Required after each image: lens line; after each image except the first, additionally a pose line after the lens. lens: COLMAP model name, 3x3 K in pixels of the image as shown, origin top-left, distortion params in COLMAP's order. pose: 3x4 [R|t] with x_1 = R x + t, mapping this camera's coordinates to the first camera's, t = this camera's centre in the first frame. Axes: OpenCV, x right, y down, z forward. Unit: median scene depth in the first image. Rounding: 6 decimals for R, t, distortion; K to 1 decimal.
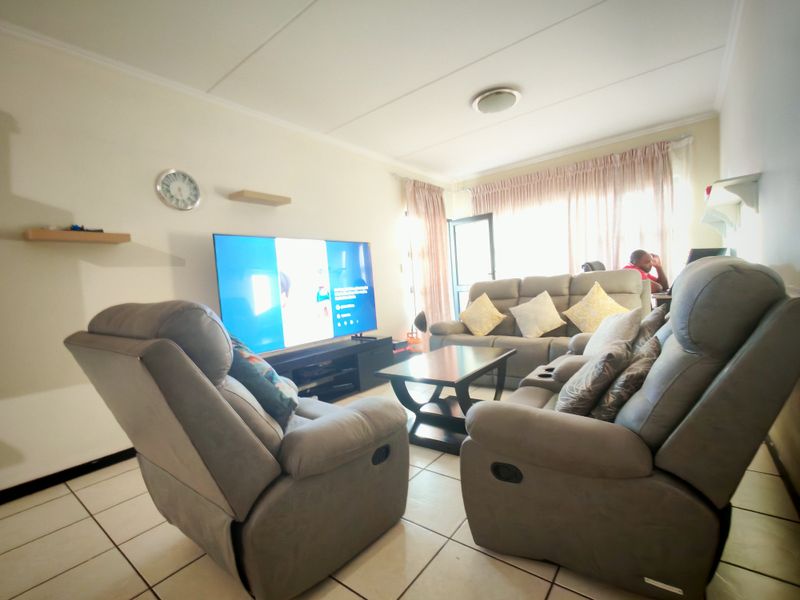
lens RADIAL K [[365.0, 0, 407.0], [0, 365.0, 298.5], [0, 0, 1]] dist [0.004936, -0.000102]
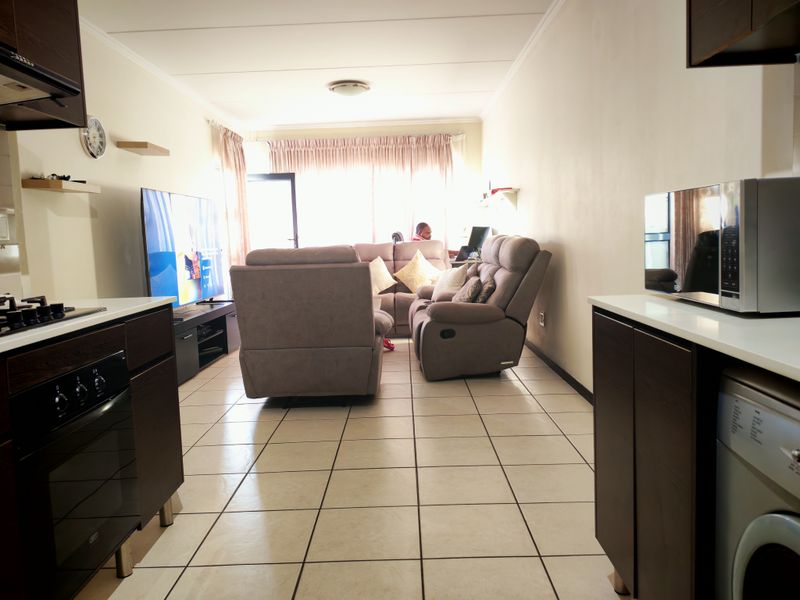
lens RADIAL K [[609.6, 0, 396.9], [0, 609.6, 297.5], [0, 0, 1]] dist [0.040664, -0.009430]
pose [[0.798930, -0.016322, 0.601203, -0.608108], [0.003936, 0.999752, 0.021912, 0.056078], [-0.601411, -0.015140, 0.798796, -0.477588]]
